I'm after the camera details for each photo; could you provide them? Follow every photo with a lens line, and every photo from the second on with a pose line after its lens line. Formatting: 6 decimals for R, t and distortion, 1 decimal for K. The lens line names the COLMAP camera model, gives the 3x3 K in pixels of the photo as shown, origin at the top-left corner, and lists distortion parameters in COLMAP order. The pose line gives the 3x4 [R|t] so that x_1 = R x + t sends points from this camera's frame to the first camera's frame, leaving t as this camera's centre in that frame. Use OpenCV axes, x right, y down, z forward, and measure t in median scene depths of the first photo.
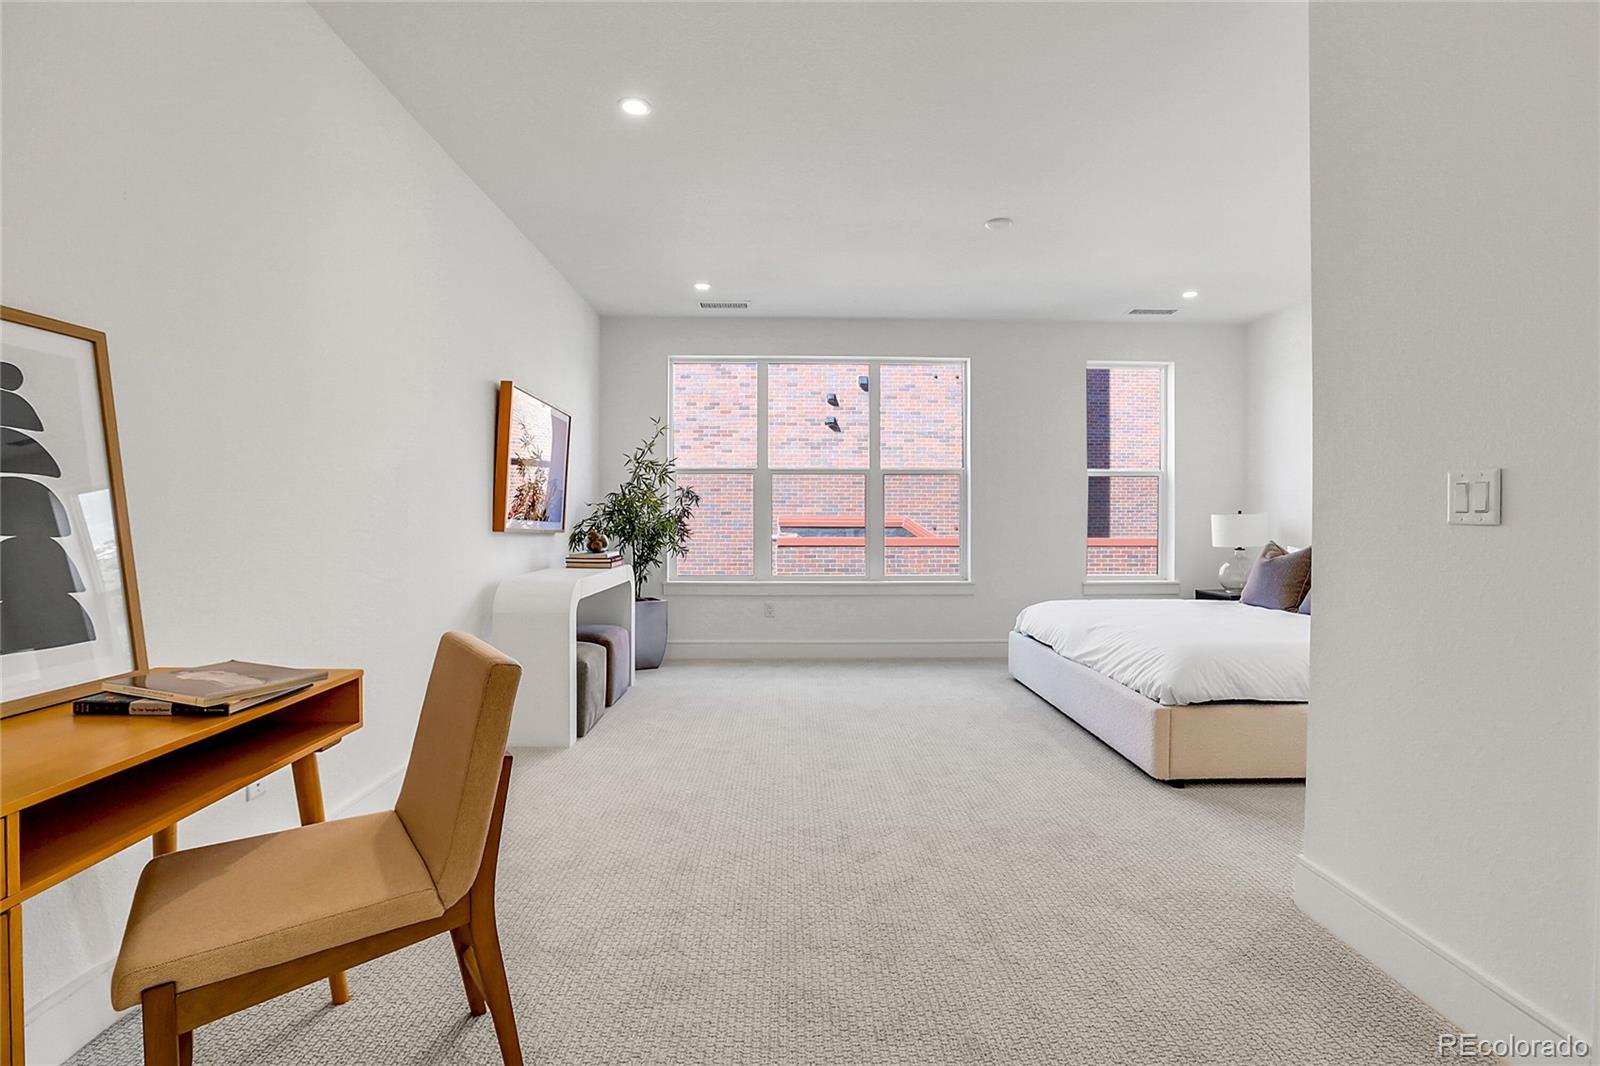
lens RADIAL K [[730.7, 0, 801.8], [0, 730.7, 524.2], [0, 0, 1]] dist [-0.033938, 0.001857]
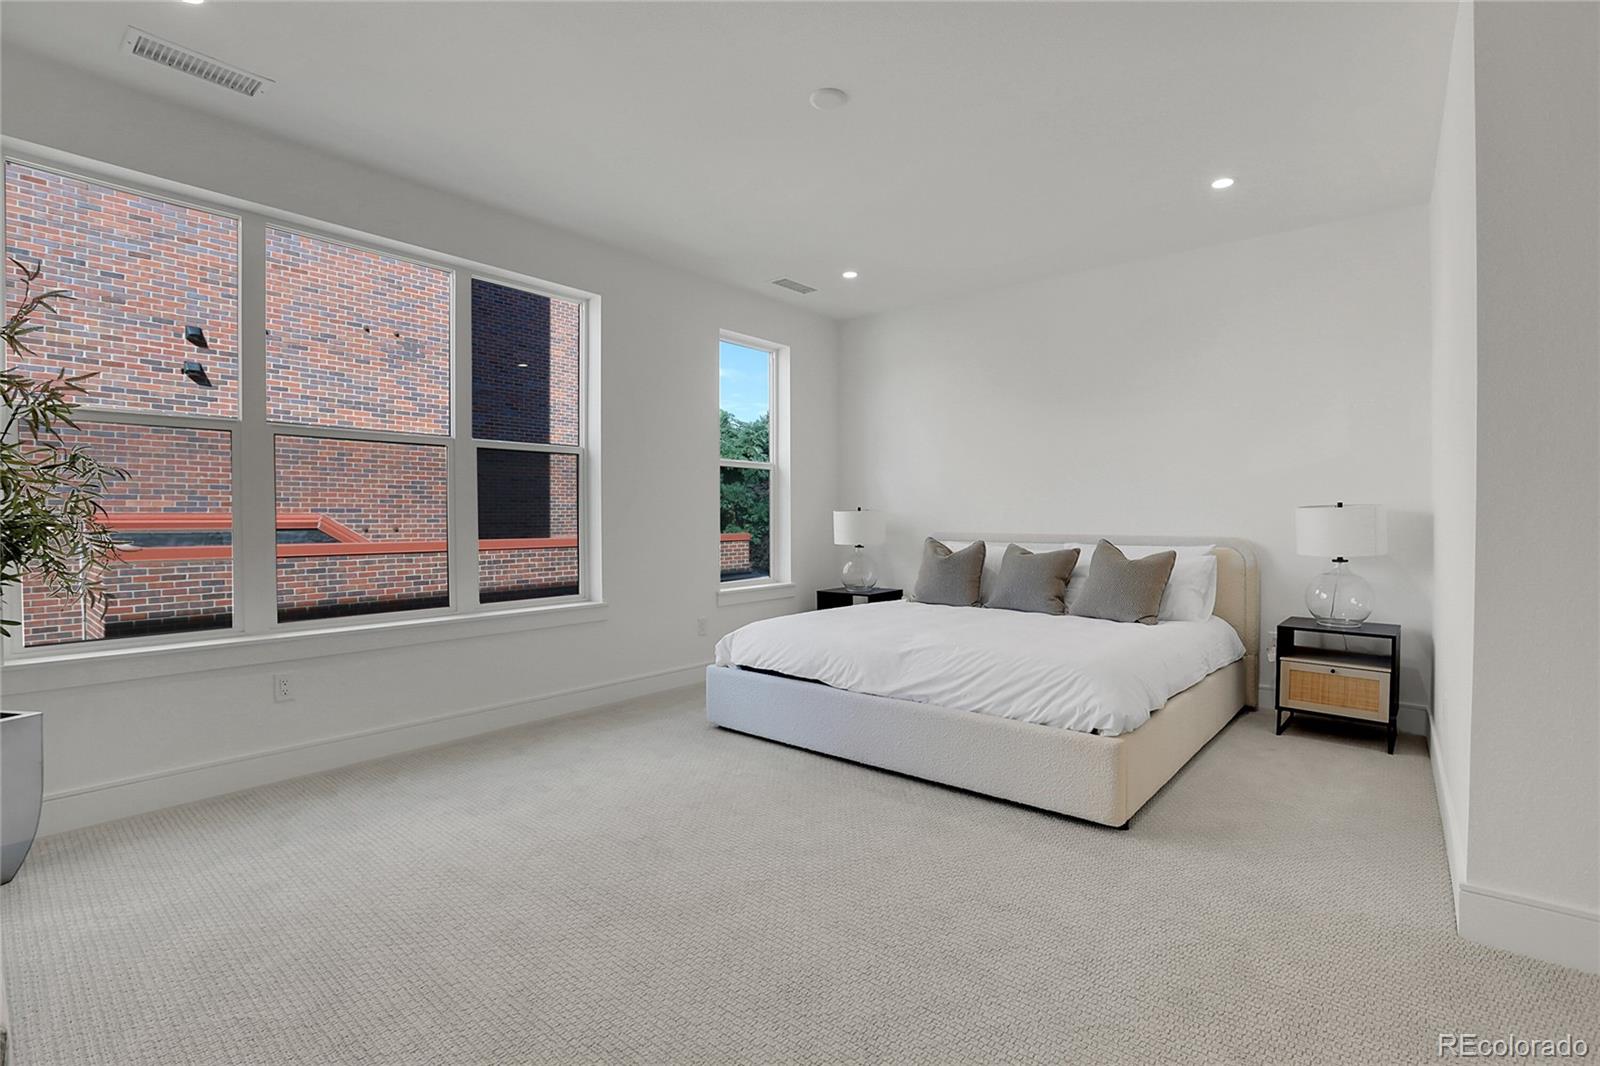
lens RADIAL K [[730.7, 0, 799.4], [0, 730.7, 533.7], [0, 0, 1]] dist [-0.033938, 0.001857]
pose [[0.657174, -0.019565, 0.753485, -0.184856], [0.008108, 0.999789, 0.018889, -0.002094], [-0.753695, -0.006304, 0.657194, 0.368251]]
